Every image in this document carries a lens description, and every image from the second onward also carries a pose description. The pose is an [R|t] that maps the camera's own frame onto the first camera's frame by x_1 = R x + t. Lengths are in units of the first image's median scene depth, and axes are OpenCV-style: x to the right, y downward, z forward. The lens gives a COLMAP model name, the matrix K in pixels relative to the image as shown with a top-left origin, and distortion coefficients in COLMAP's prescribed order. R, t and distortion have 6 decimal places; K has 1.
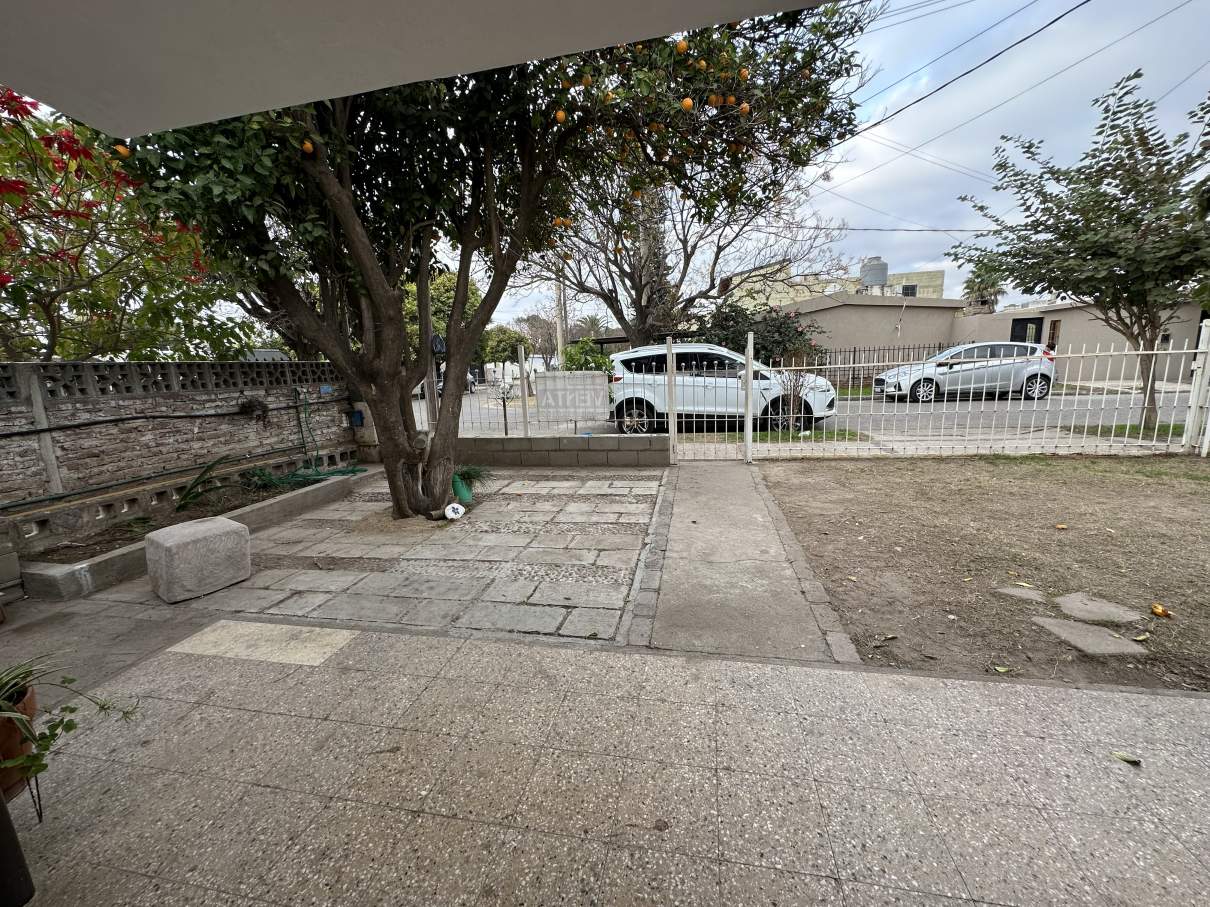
lens RADIAL K [[482.5, 0, 604.6], [0, 482.5, 450.2], [0, 0, 1]] dist [-0.003708, 0.000827]
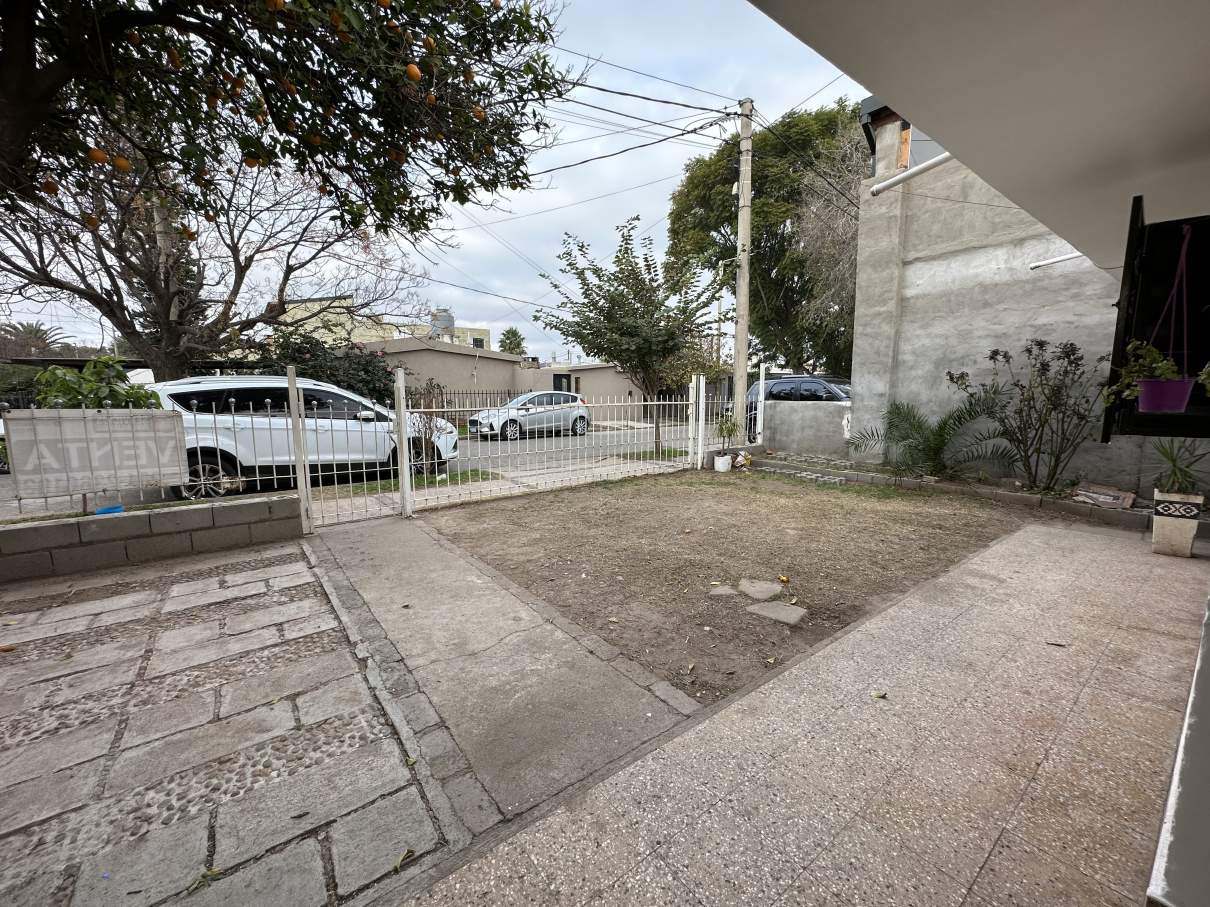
lens RADIAL K [[482.5, 0, 604.4], [0, 482.5, 450.9], [0, 0, 1]] dist [-0.003708, 0.000827]
pose [[0.661670, -0.048933, 0.748197, -0.134060], [0.110101, 0.993392, -0.032399, -0.030205], [-0.741667, 0.103815, 0.662685, 0.183059]]
